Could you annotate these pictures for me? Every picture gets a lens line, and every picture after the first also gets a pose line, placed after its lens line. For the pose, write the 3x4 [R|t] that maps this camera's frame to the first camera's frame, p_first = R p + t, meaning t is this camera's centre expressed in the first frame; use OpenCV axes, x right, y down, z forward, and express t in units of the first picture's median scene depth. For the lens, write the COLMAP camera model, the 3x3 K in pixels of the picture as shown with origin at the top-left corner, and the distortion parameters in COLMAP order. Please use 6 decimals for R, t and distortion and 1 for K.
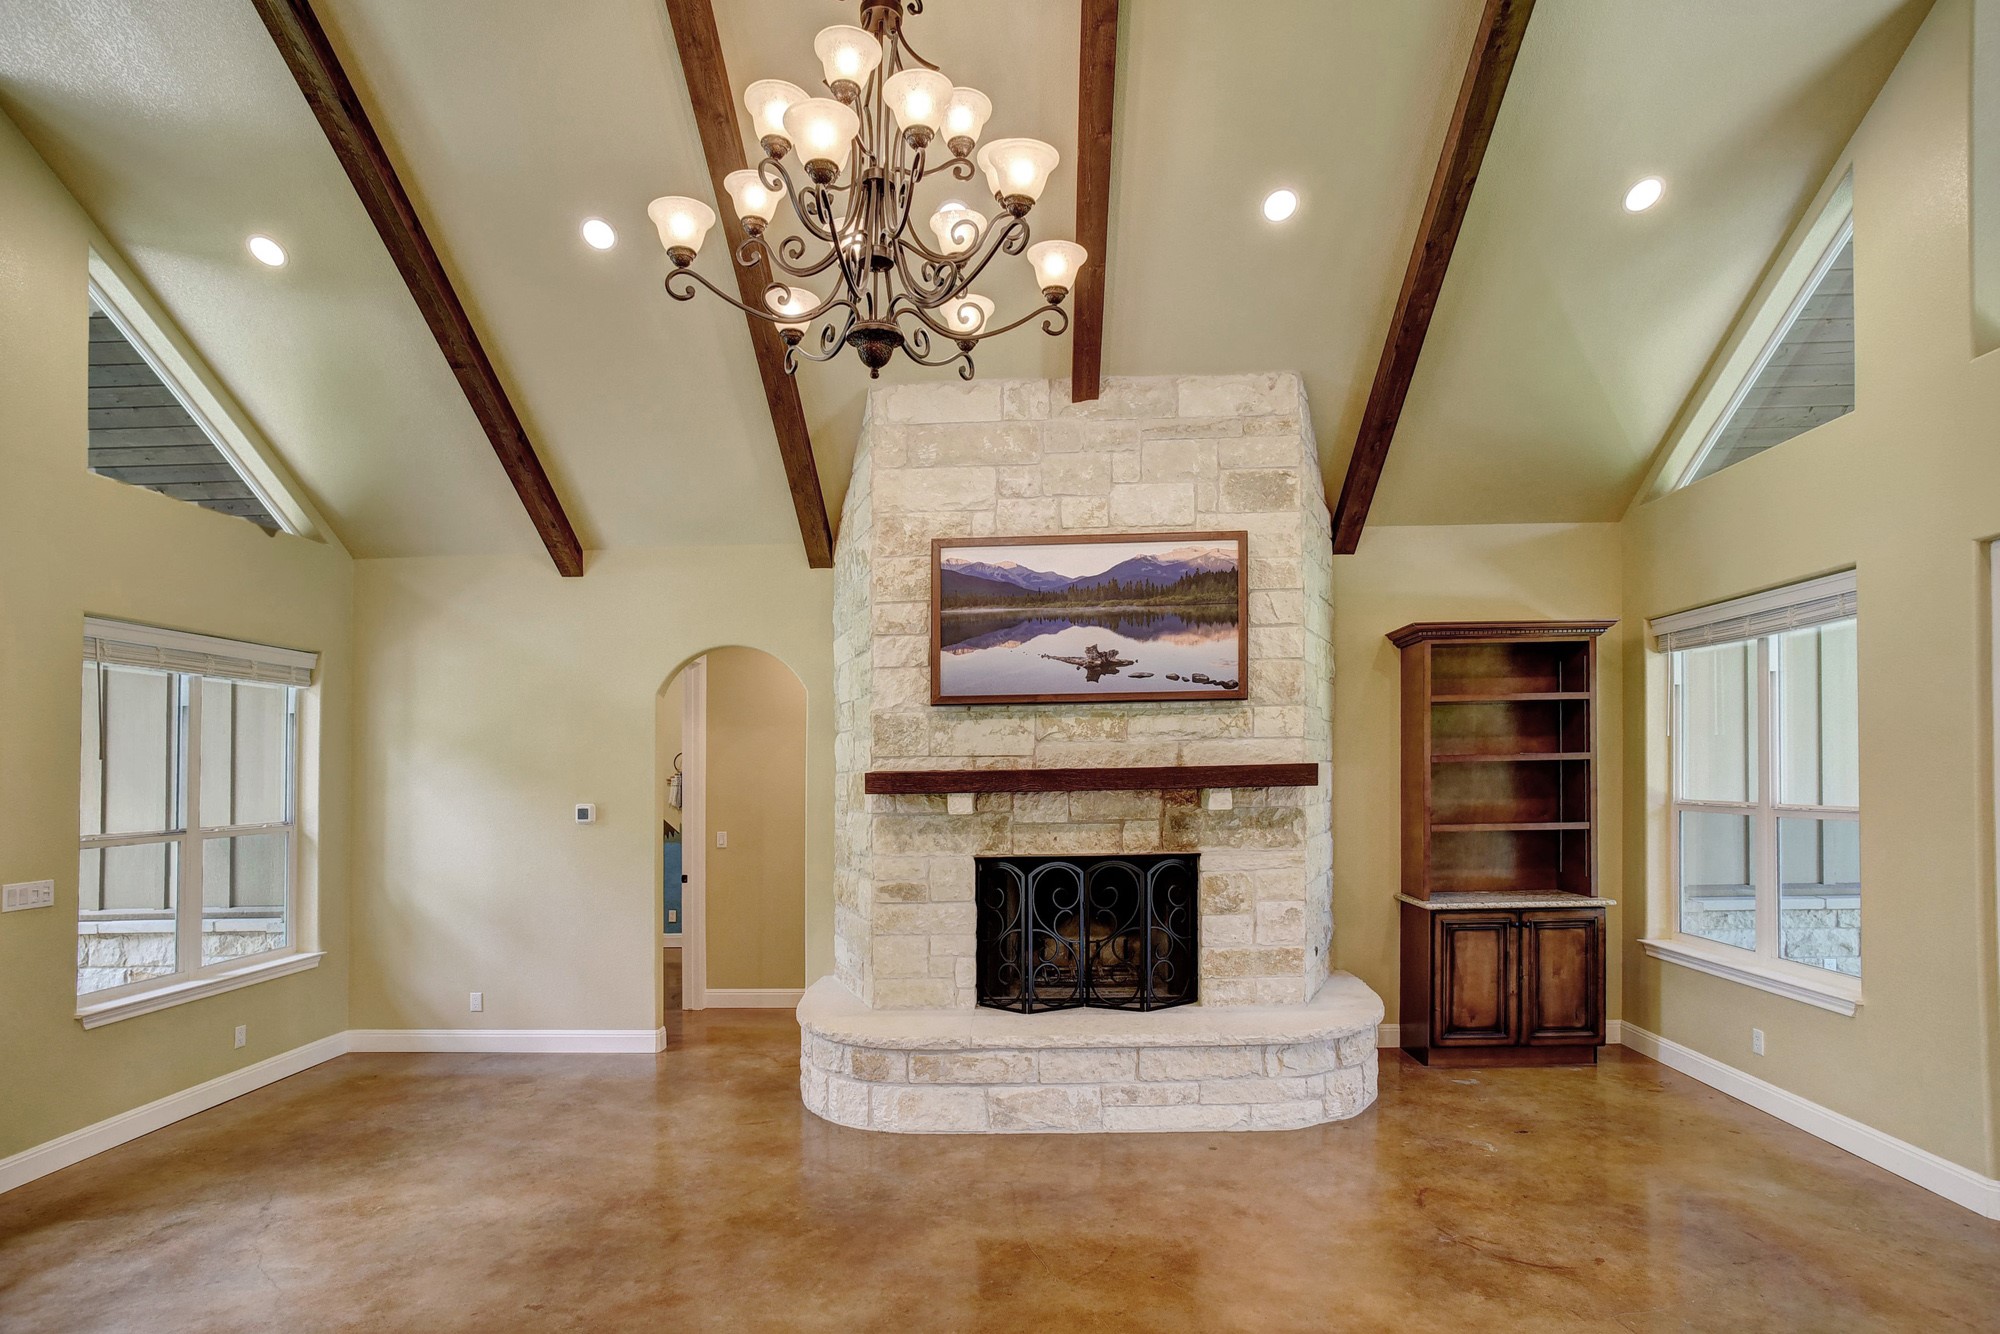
lens RADIAL K [[1048.5, 0, 1030.9], [0, 1048.5, 769.9], [0, 0, 1]] dist [-0.059216, 0.046483]
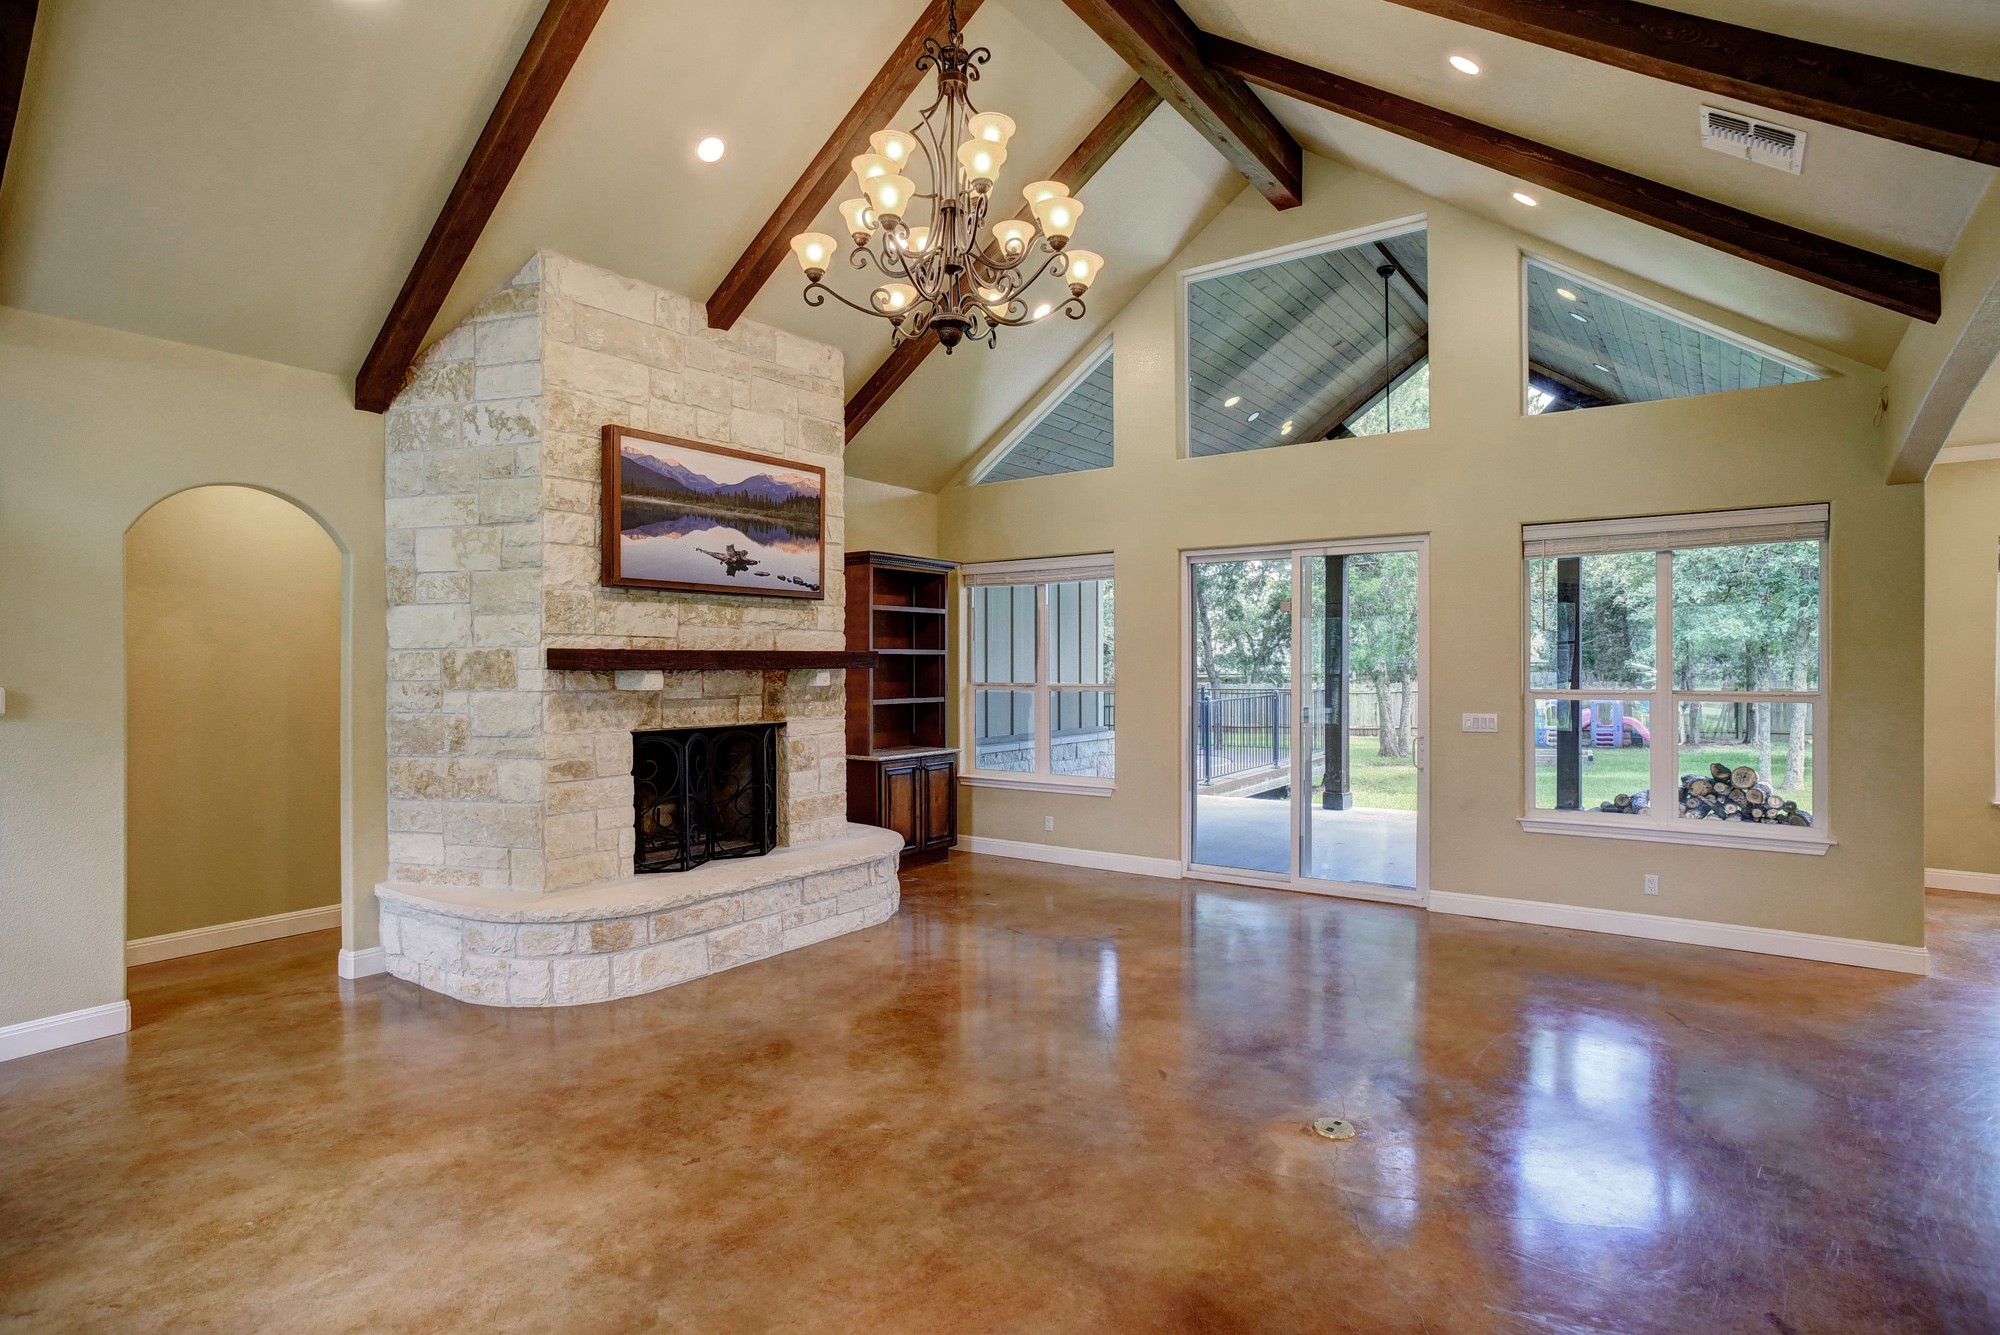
lens RADIAL K [[1025.8, 0, 1007.8], [0, 1025.8, 670.6], [0, 0, 1]] dist [-0.059240, 0.042646]
pose [[0.557880, 0.011029, 0.829848, -0.693335], [-0.007617, 0.999938, -0.008169, 0.026821], [-0.829887, -0.001764, 0.557929, 0.115074]]
